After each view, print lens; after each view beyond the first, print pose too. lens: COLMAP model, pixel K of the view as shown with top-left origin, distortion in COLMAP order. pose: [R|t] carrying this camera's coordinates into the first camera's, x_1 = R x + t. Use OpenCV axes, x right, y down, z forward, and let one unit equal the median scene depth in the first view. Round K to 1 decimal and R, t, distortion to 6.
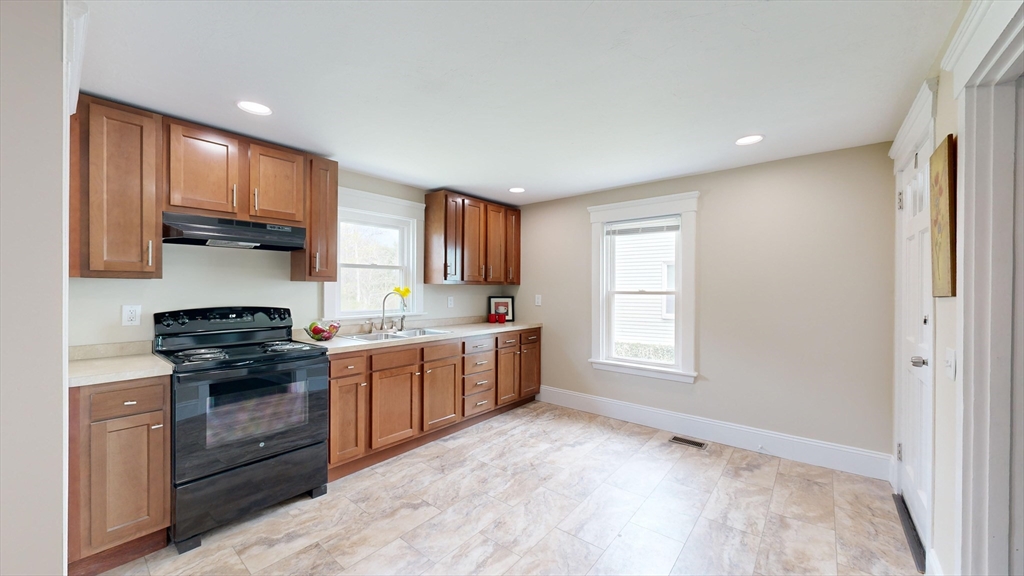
lens RADIAL K [[375.9, 0, 512.8], [0, 375.9, 289.5], [0, 0, 1]] dist [0.000258, 0.000172]
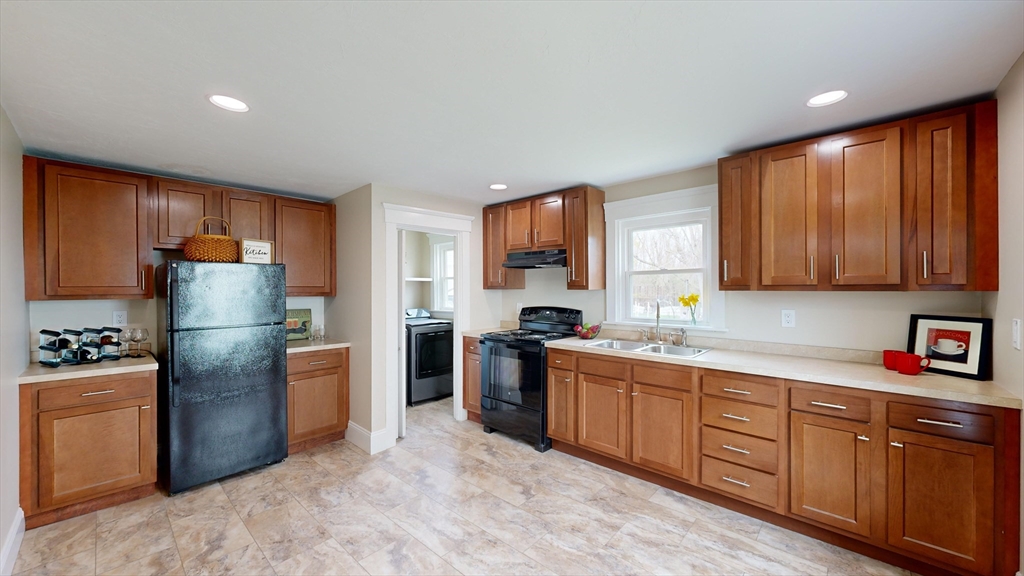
lens RADIAL K [[375.9, 0, 512.8], [0, 375.9, 289.5], [0, 0, 1]] dist [0.000258, 0.000172]
pose [[-0.048281, -0.000270, -0.998834, 0.720966], [-0.001484, 0.999999, -0.000199, -0.021014], [0.998833, 0.001473, -0.048281, 0.852362]]
